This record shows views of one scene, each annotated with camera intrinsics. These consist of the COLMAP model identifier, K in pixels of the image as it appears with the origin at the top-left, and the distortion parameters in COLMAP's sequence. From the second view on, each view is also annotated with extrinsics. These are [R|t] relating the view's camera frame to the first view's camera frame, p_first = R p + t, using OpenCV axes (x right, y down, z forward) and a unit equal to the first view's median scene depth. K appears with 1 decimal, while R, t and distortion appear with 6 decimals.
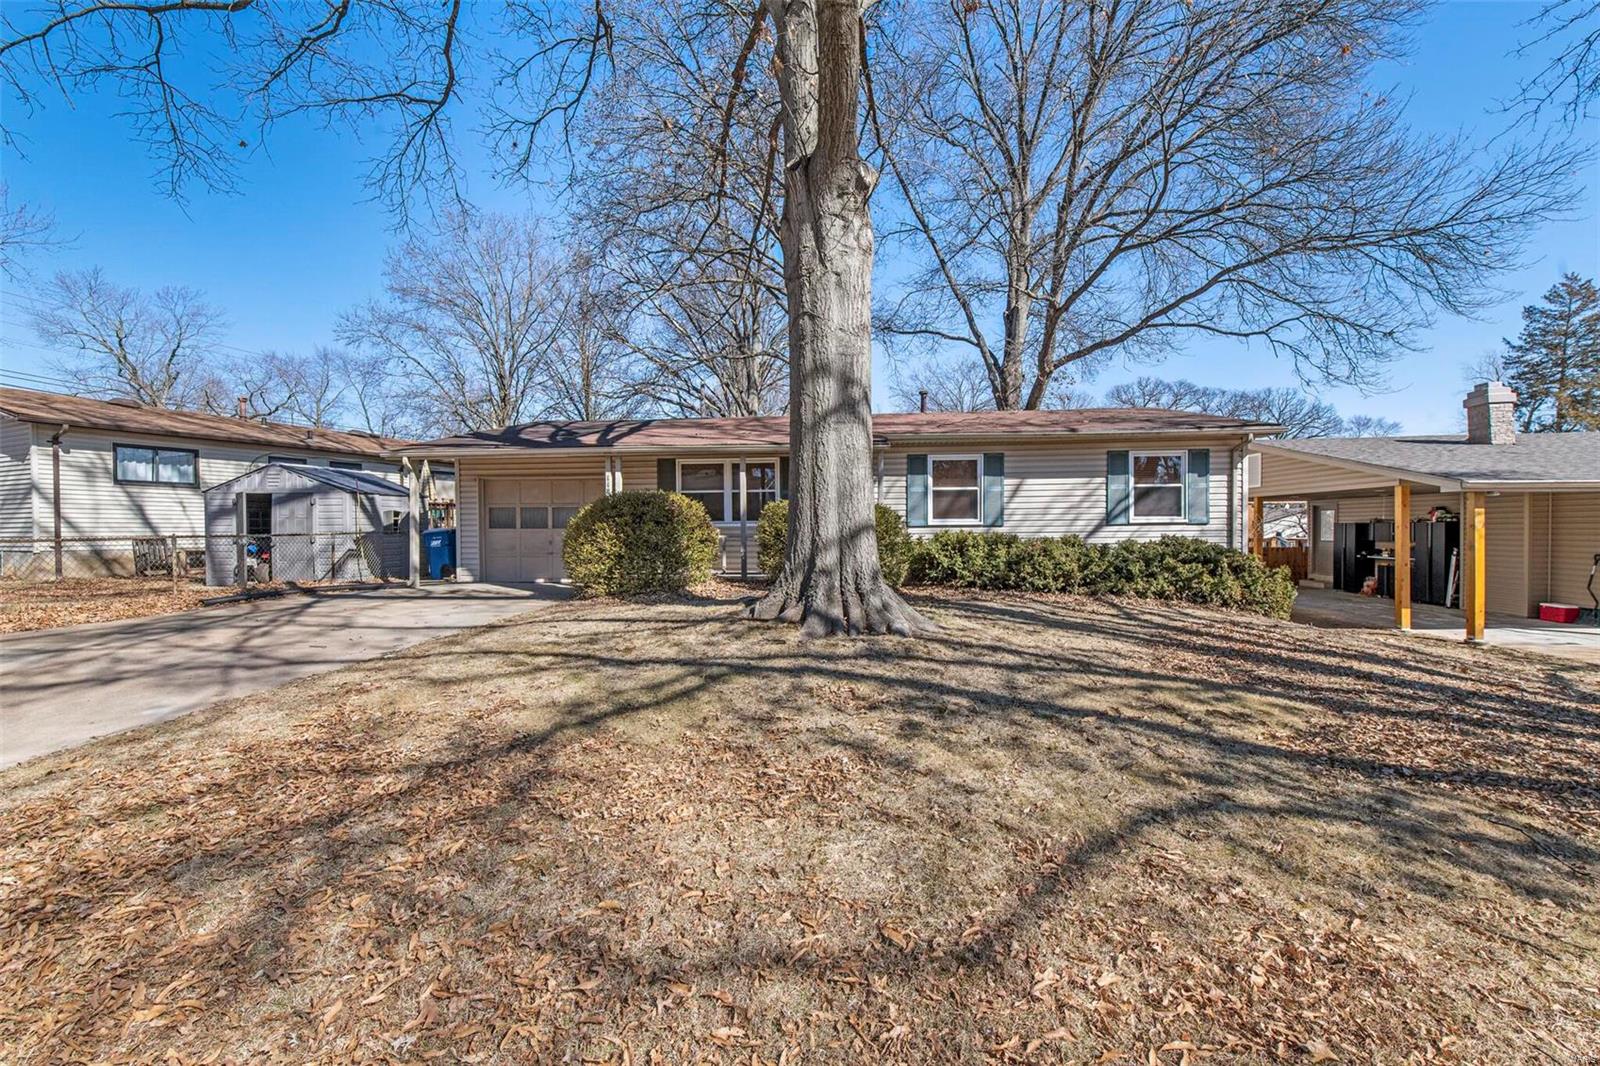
lens RADIAL K [[655.5, 0, 800.8], [0, 655.5, 535.6], [0, 0, 1]] dist [0.011038, 0.000038]
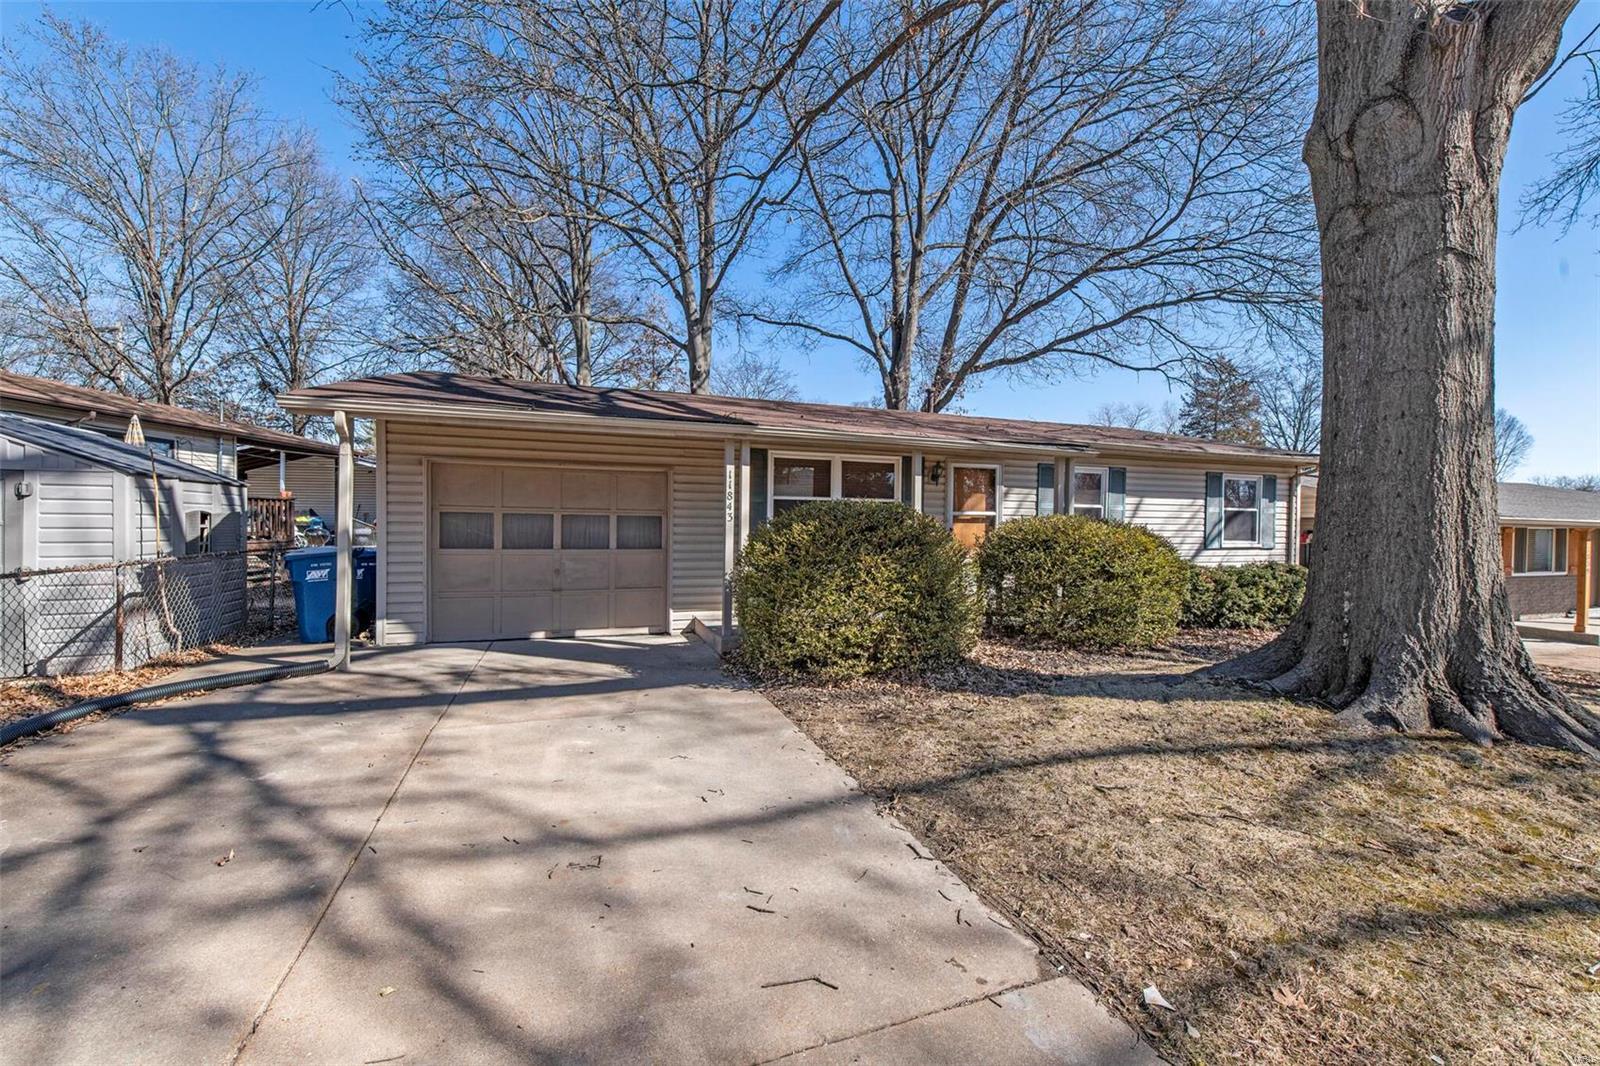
lens RADIAL K [[655.5, 0, 799.1], [0, 655.5, 531.0], [0, 0, 1]] dist [0.011038, 0.000038]
pose [[0.906189, 0.014505, 0.422624, -0.473624], [-0.012389, 0.999893, -0.007753, -0.027992], [-0.422692, 0.001790, 0.906272, 0.381326]]
